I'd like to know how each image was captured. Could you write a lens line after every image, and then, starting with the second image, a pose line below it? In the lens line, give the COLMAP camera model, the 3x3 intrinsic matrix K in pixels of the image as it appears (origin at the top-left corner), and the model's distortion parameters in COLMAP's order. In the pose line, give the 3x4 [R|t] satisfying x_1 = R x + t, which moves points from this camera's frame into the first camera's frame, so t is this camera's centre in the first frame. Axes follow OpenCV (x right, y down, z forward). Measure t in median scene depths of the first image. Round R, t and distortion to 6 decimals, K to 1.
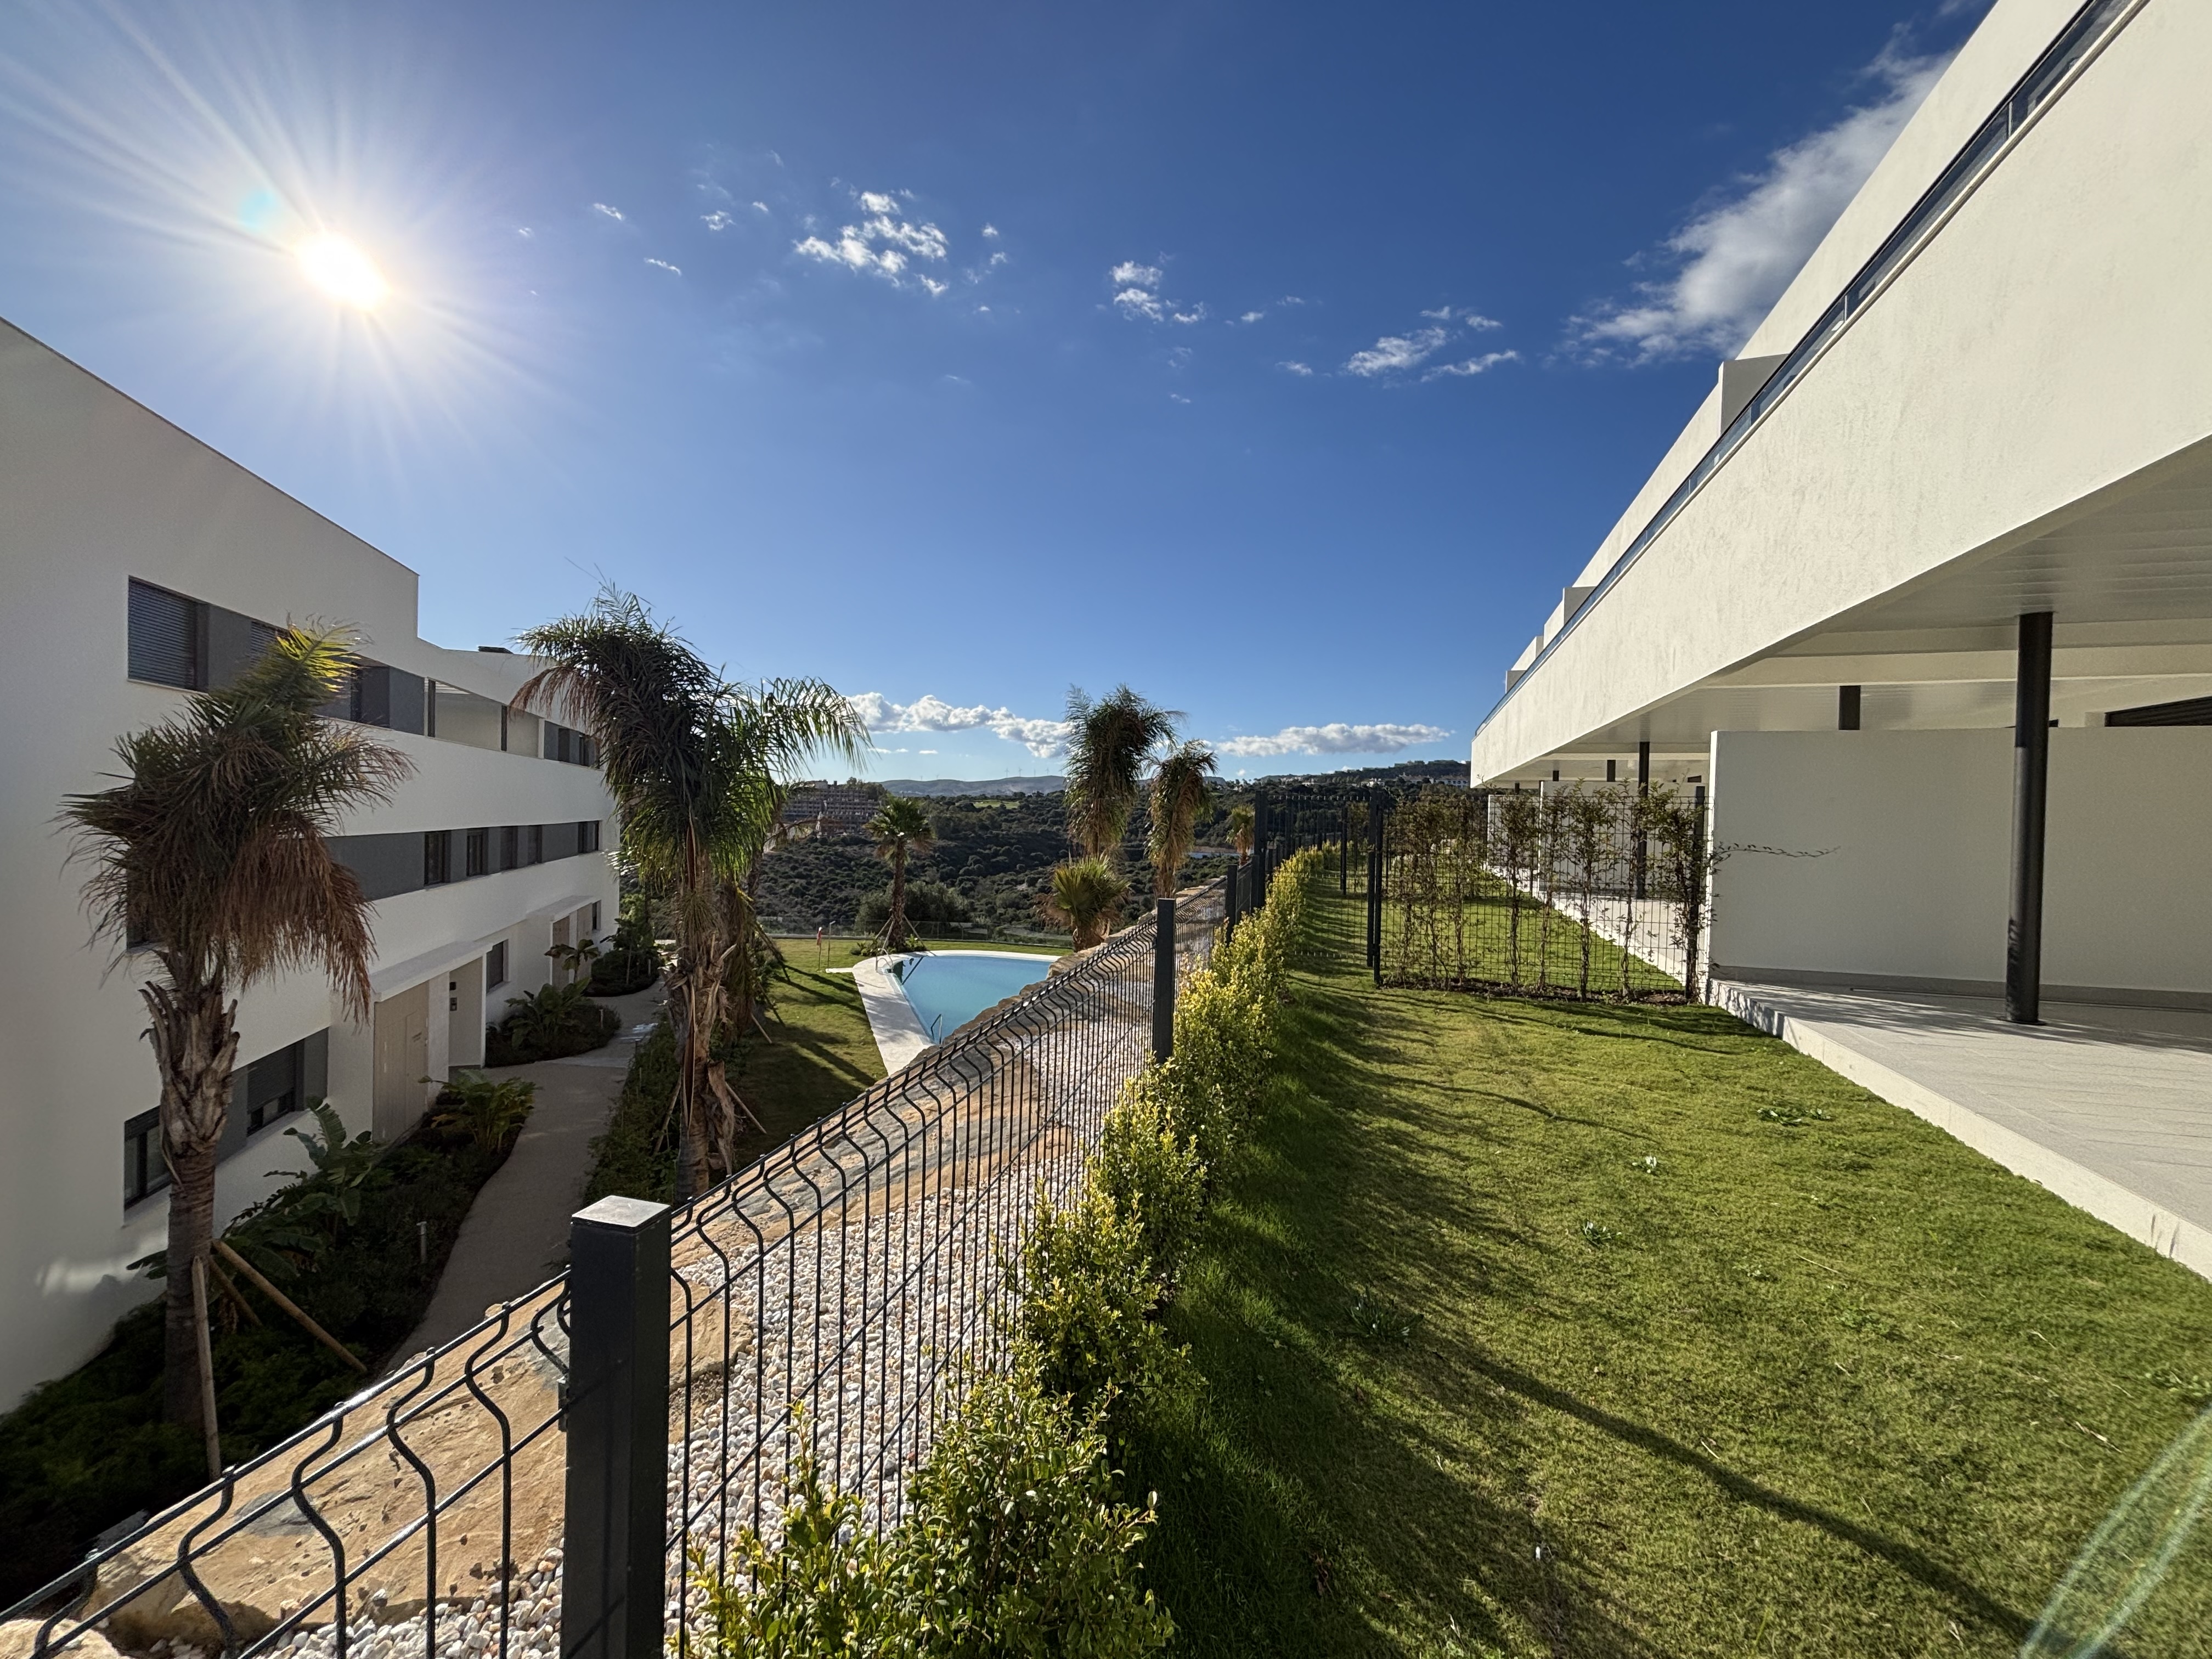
lens RADIAL K [[896.4, 0, 1109.1], [0, 896.4, 842.1], [0, 0, 1]] dist [0.007514, -0.001468]
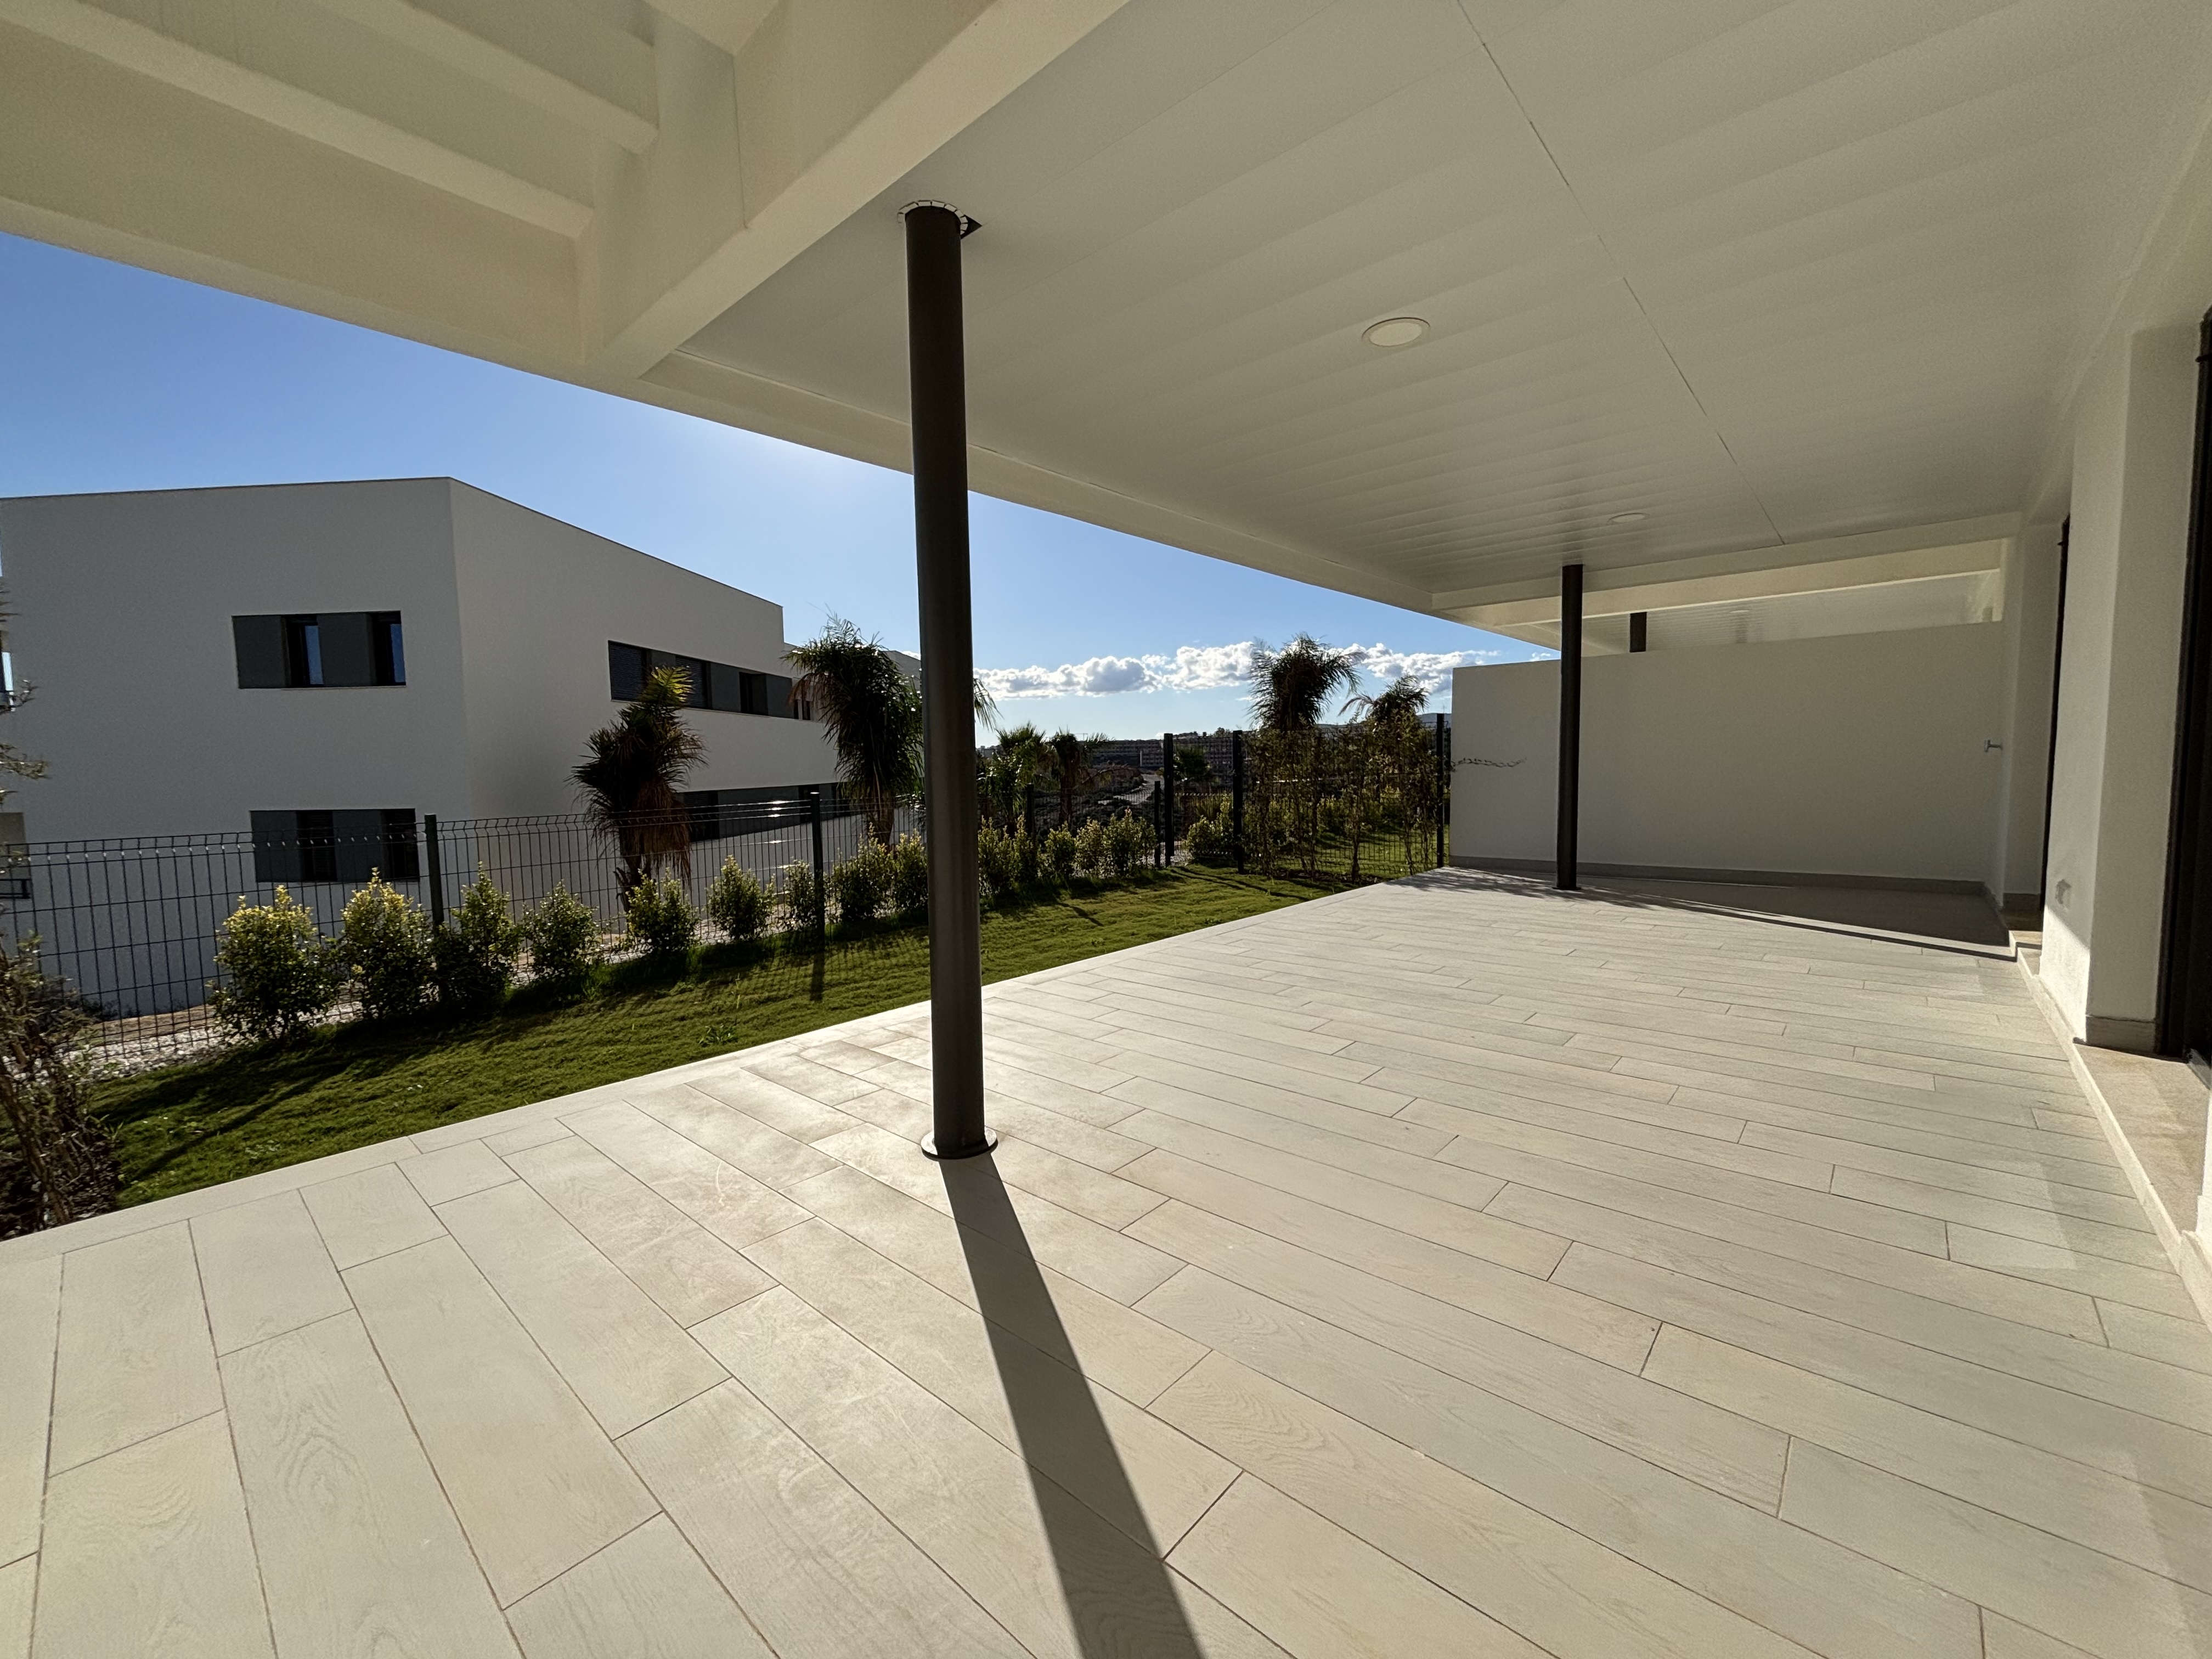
lens RADIAL K [[896.4, 0, 1104.9], [0, 896.4, 827.1], [0, 0, 1]] dist [0.007514, -0.001468]
pose [[0.911898, -0.006904, -0.410358, 0.825288], [0.025118, 0.998923, 0.039012, 0.037541], [0.409647, -0.045882, 0.911090, -0.355095]]
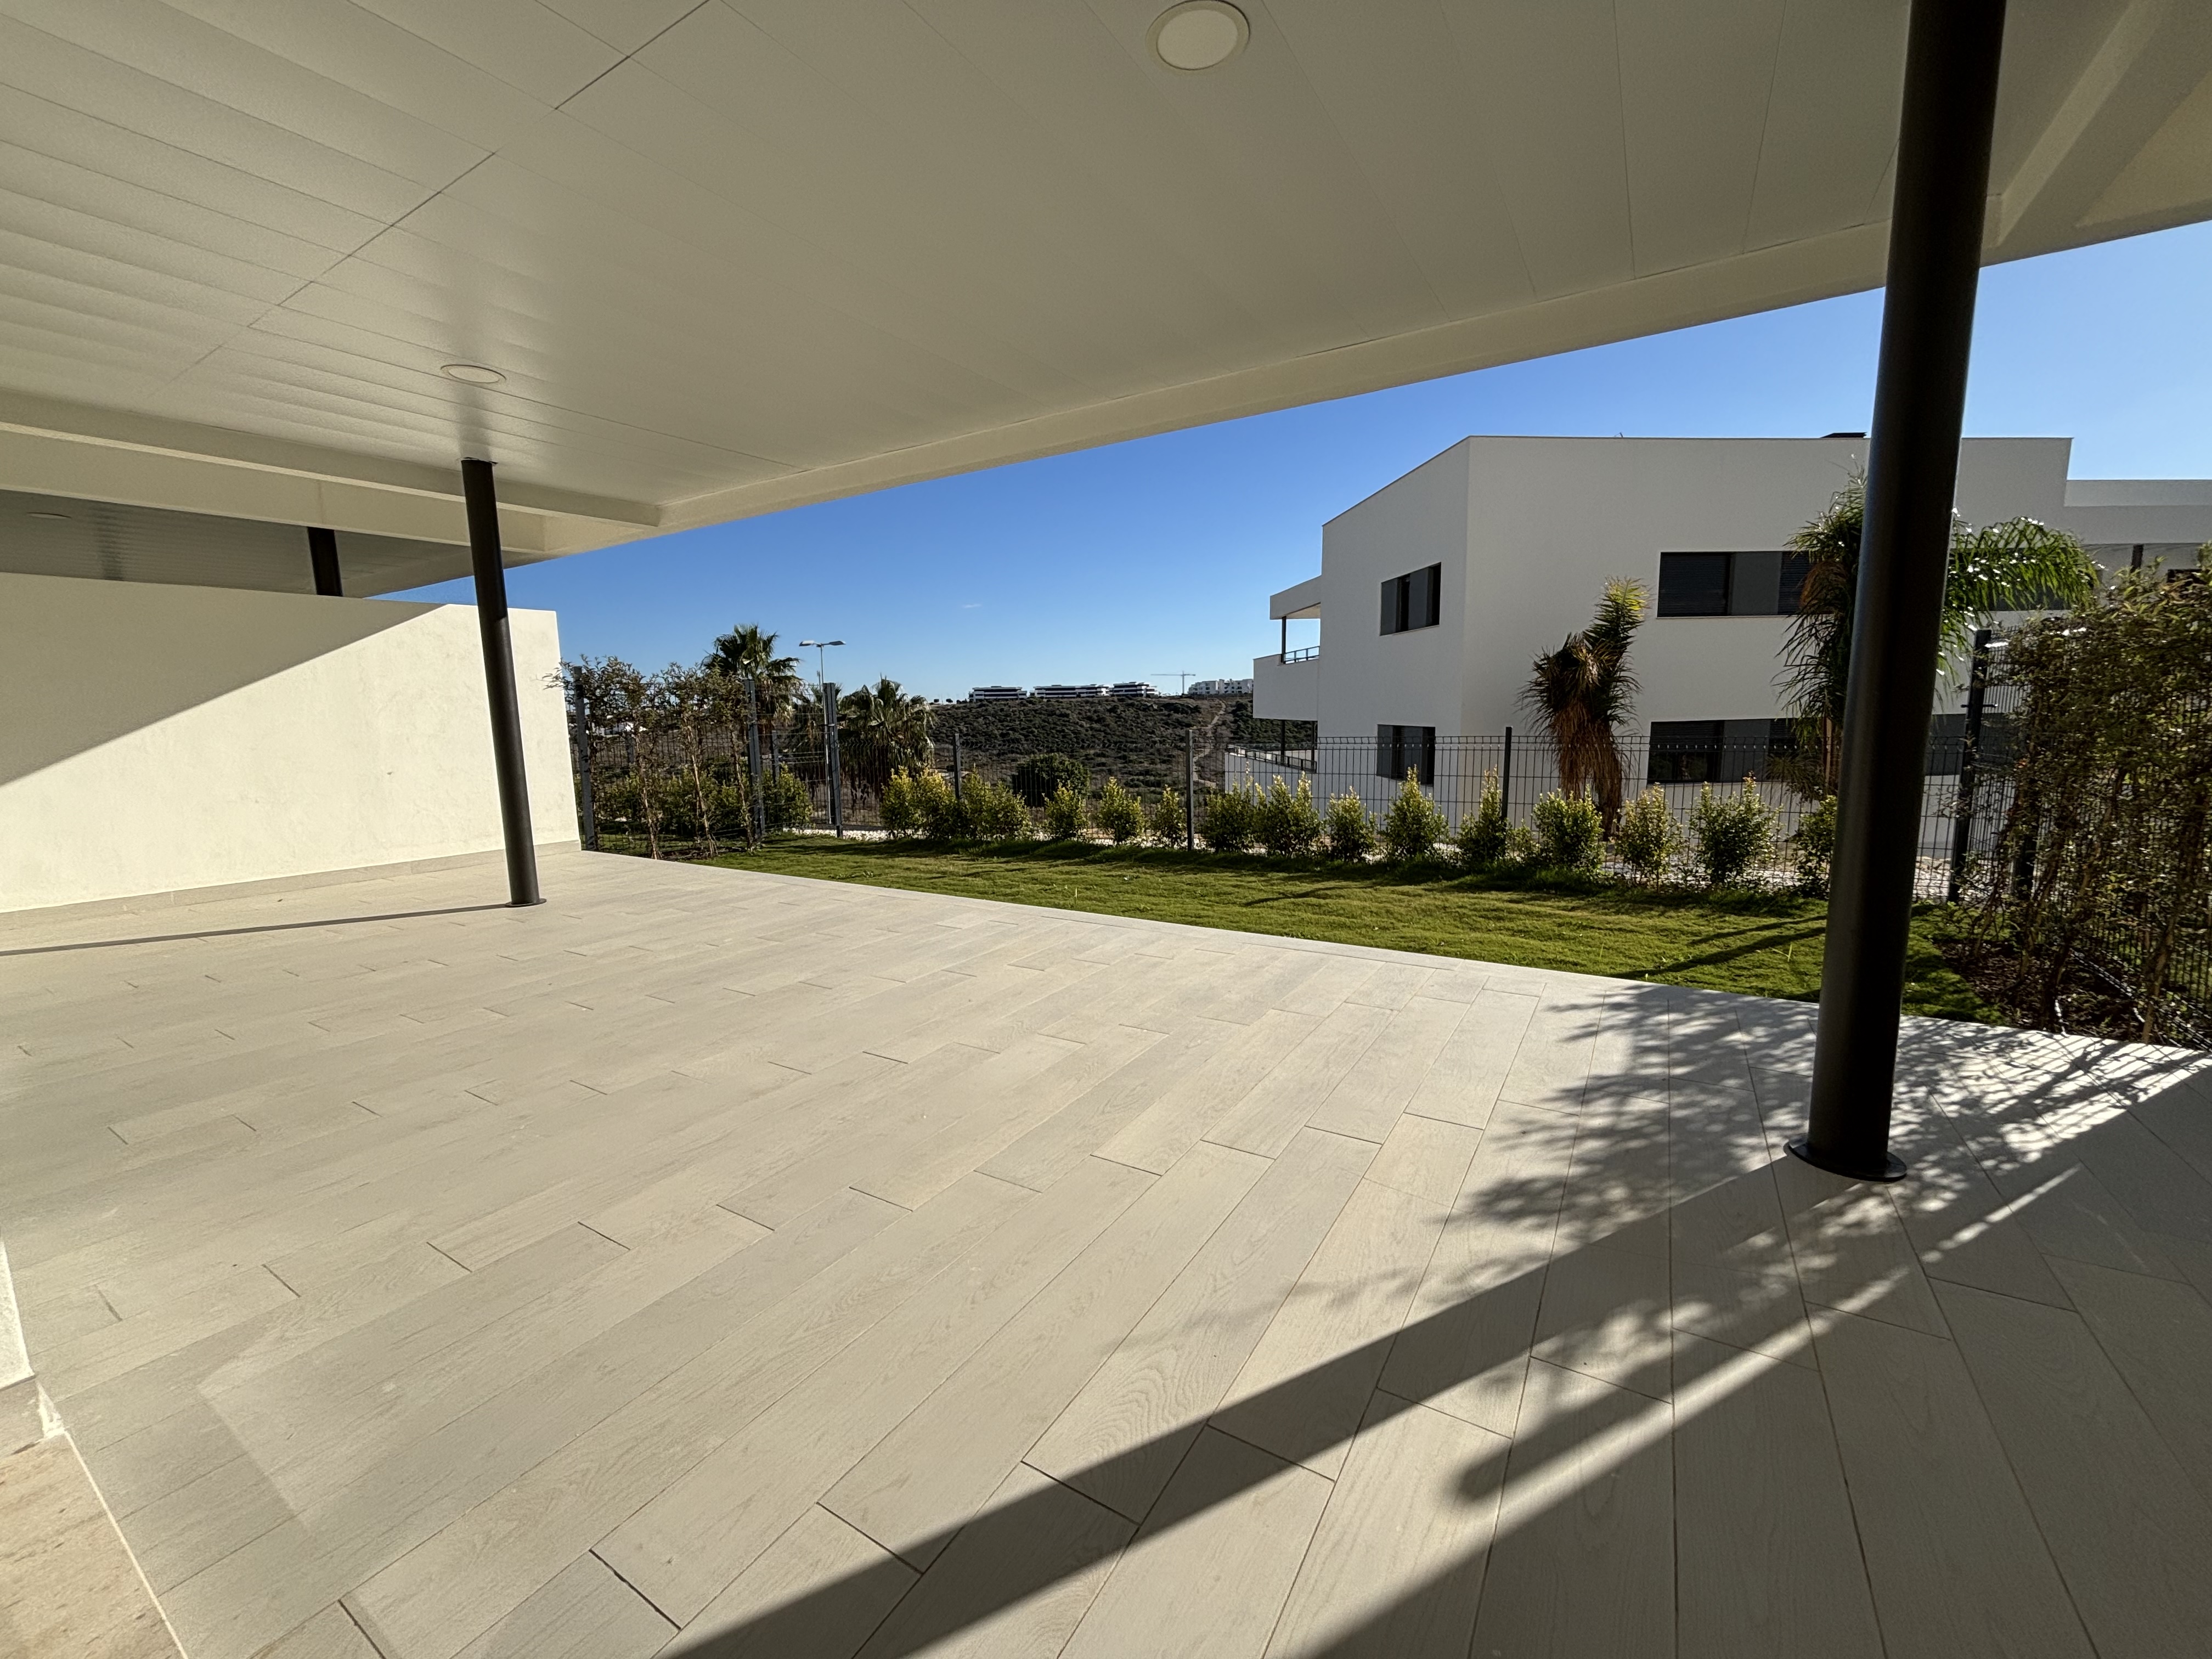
lens RADIAL K [[896.4, 0, 1102.9], [0, 896.4, 836.1], [0, 0, 1]] dist [0.007514, -0.001468]
pose [[-0.254545, 0.126048, -0.958811, 1.283764], [-0.007310, 0.991190, 0.132245, 0.011228], [0.967033, 0.040672, -0.251381, 0.723071]]
